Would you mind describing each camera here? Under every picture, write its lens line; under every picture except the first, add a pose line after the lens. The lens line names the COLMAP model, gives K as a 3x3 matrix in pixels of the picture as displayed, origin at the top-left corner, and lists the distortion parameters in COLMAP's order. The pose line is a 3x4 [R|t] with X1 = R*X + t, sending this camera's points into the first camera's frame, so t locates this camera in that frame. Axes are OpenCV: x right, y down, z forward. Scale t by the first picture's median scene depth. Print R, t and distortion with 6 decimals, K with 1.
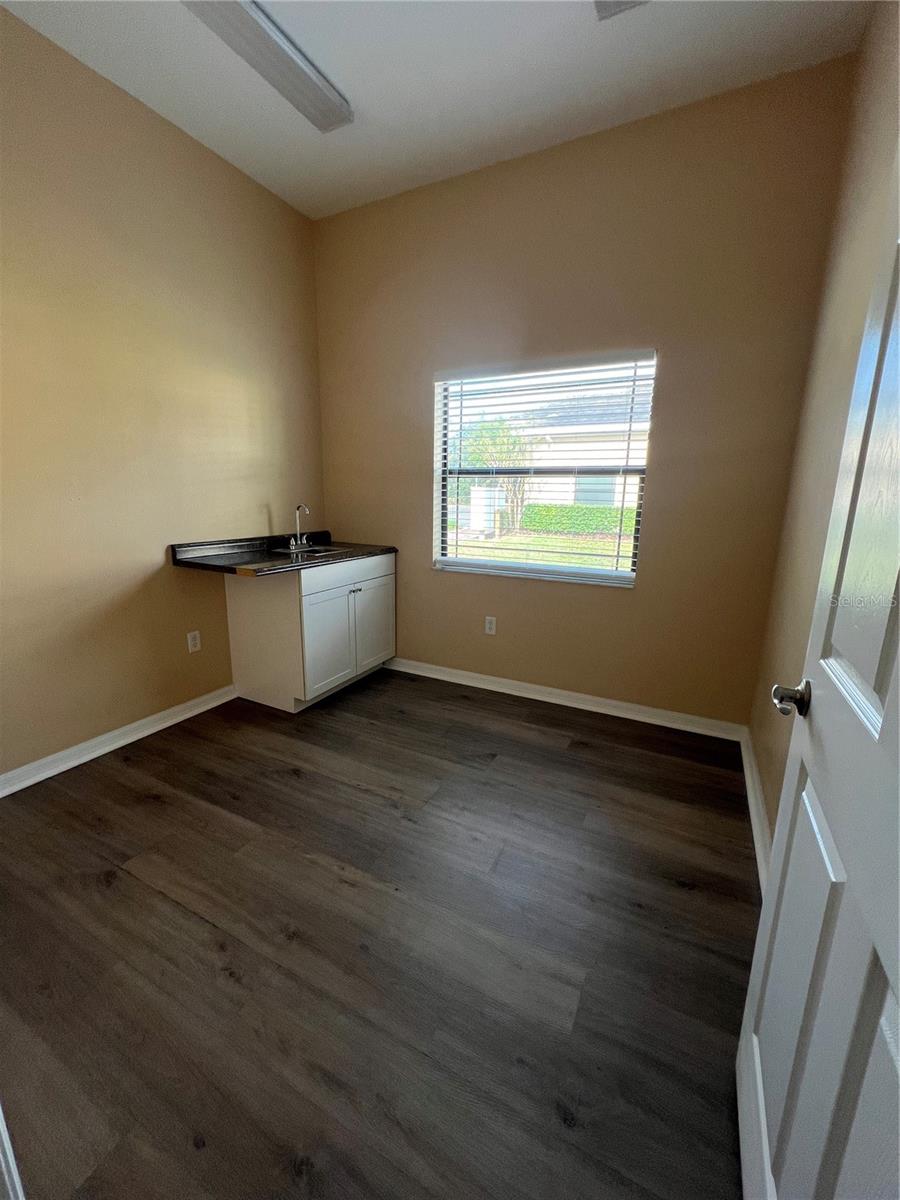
lens RADIAL K [[484.9, 0, 450.0], [0, 484.9, 600.0], [0, 0, 1]] dist [0.000268, 0.000565]
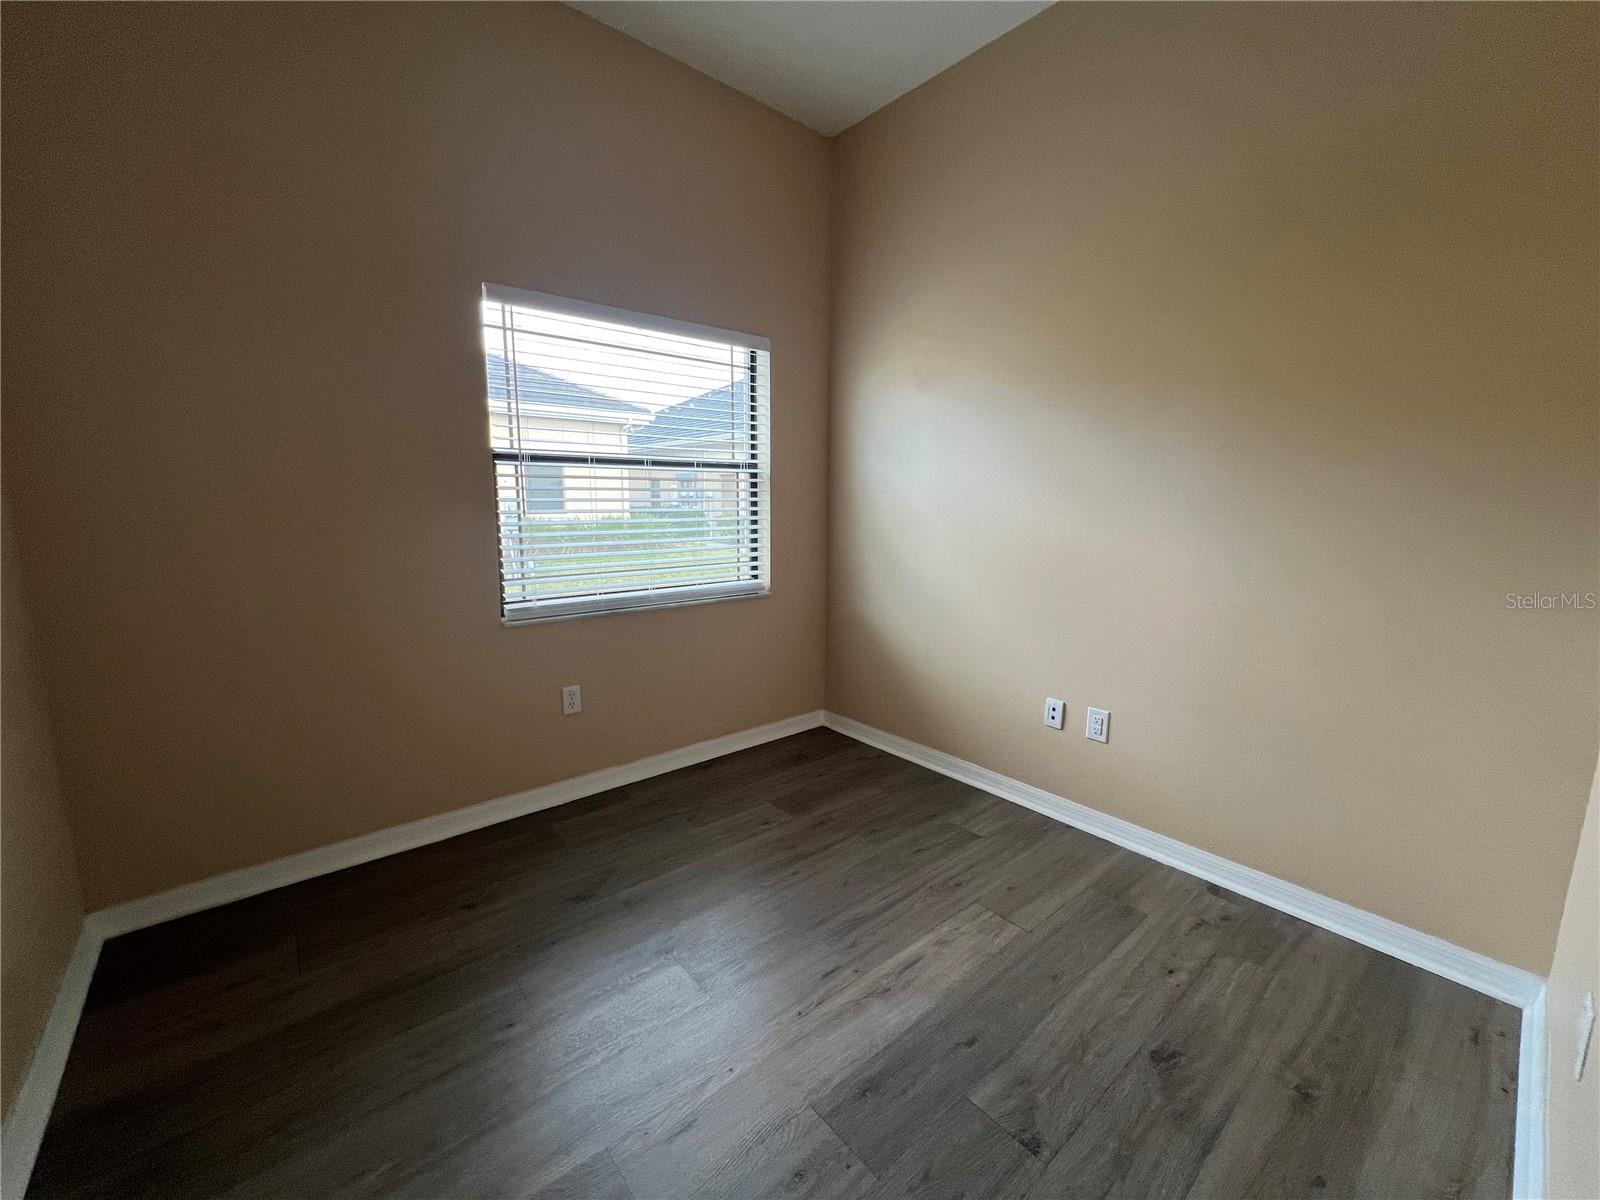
lens RADIAL K [[648.9, 0, 797.2], [0, 648.9, 600.4], [0, 0, 1]] dist [0.001962, 0.000467]
pose [[0.386962, -0.158700, 0.908336, -0.709161], [0.196612, 0.976625, 0.086872, -0.110427], [-0.900891, 0.144973, 0.409119, 0.457852]]
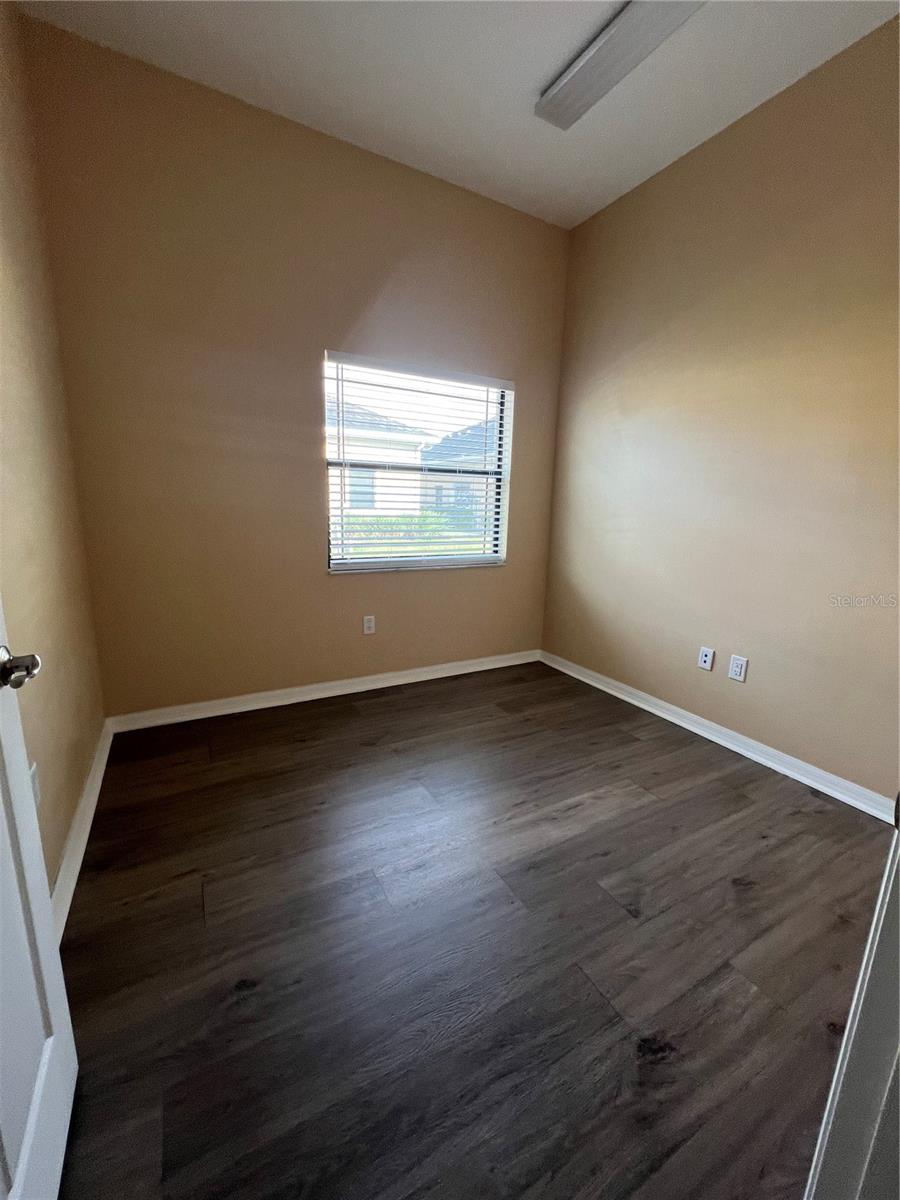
lens RADIAL K [[483.0, 0, 450.0], [0, 483.0, 600.0], [0, 0, 1]] dist [-0.000840, 0.000755]
pose [[0.555866, -0.169352, 0.813838, -0.770530], [0.158525, 0.982657, 0.096206, -0.080571], [-0.816016, 0.075536, 0.573072, 0.389603]]
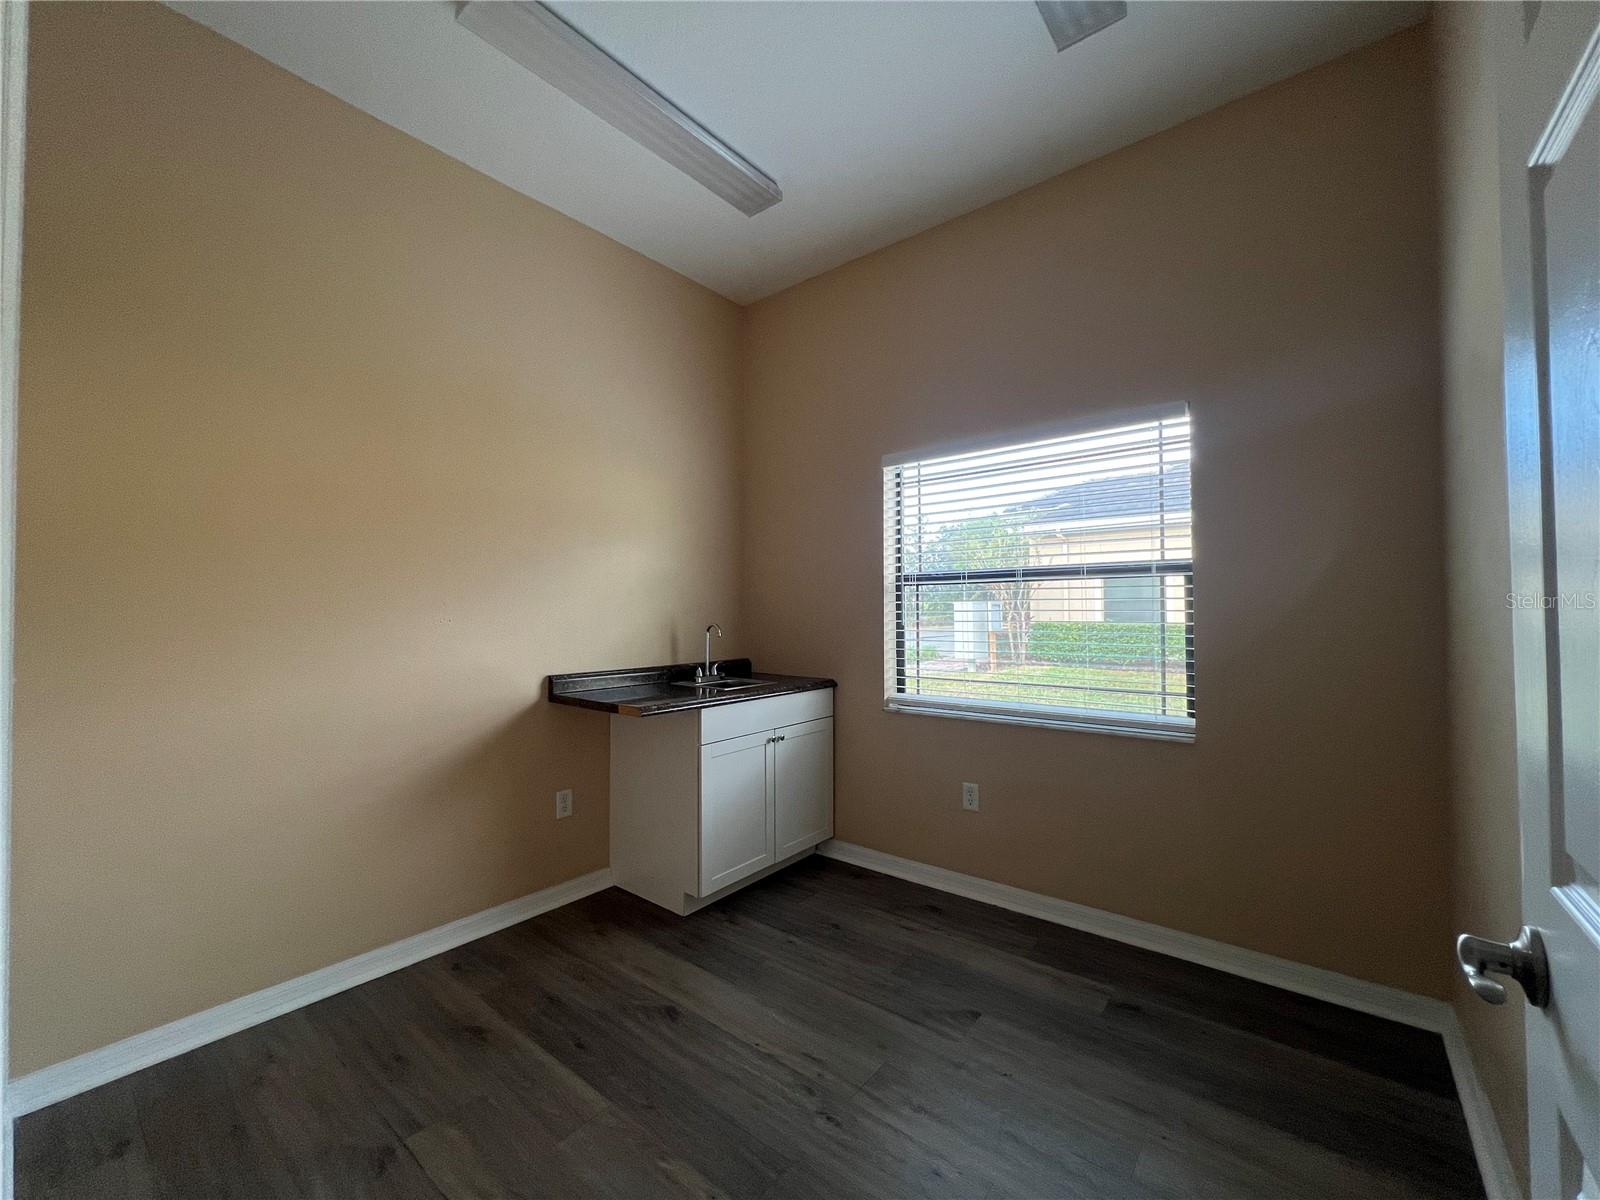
lens RADIAL K [[644.0, 0, 800.0], [0, 644.0, 600.0], [0, 0, 1]] dist [-0.000840, 0.000755]
pose [[0.978913, -0.024082, -0.202853, 0.046967], [-0.024480, 0.972041, -0.233531, 0.002803], [0.202806, 0.233573, 0.950954, 0.045068]]
